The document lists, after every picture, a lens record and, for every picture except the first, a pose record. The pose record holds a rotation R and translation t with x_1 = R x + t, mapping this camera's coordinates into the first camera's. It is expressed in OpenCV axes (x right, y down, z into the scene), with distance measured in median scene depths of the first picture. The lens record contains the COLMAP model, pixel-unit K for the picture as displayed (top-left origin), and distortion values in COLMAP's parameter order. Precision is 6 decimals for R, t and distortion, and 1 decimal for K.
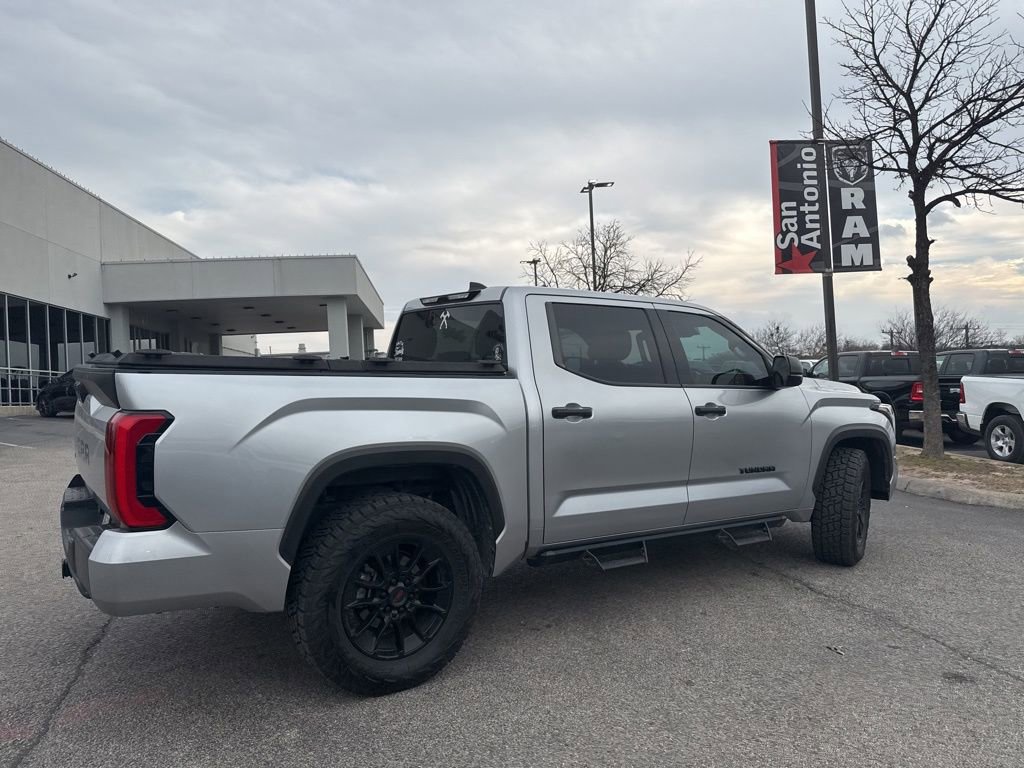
lens RADIAL K [[714.4, 0, 513.5], [0, 714.4, 369.2], [0, 0, 1]] dist [0.042315, -0.033982]
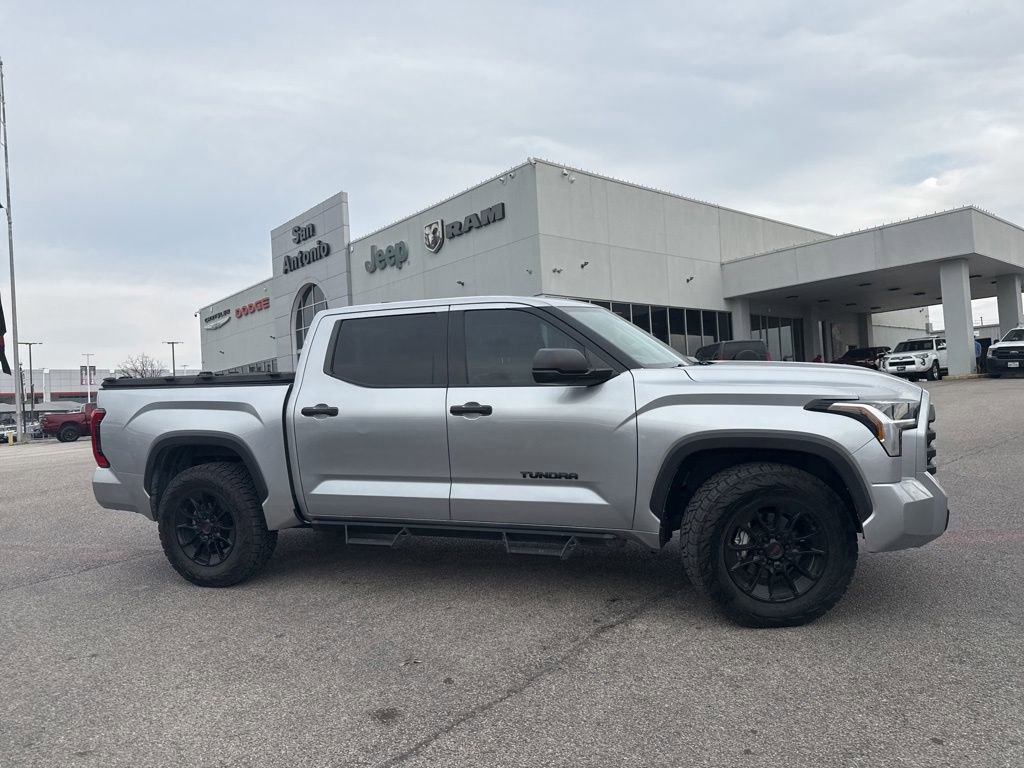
lens RADIAL K [[700.7, 0, 509.5], [0, 700.7, 393.5], [0, 0, 1]] dist [0.129899, -0.185446]
pose [[0.567279, -0.000907, -0.823525, 0.378358], [0.053171, 0.997953, 0.035527, 0.001183], [0.821807, -0.063941, 0.566167, 0.171889]]
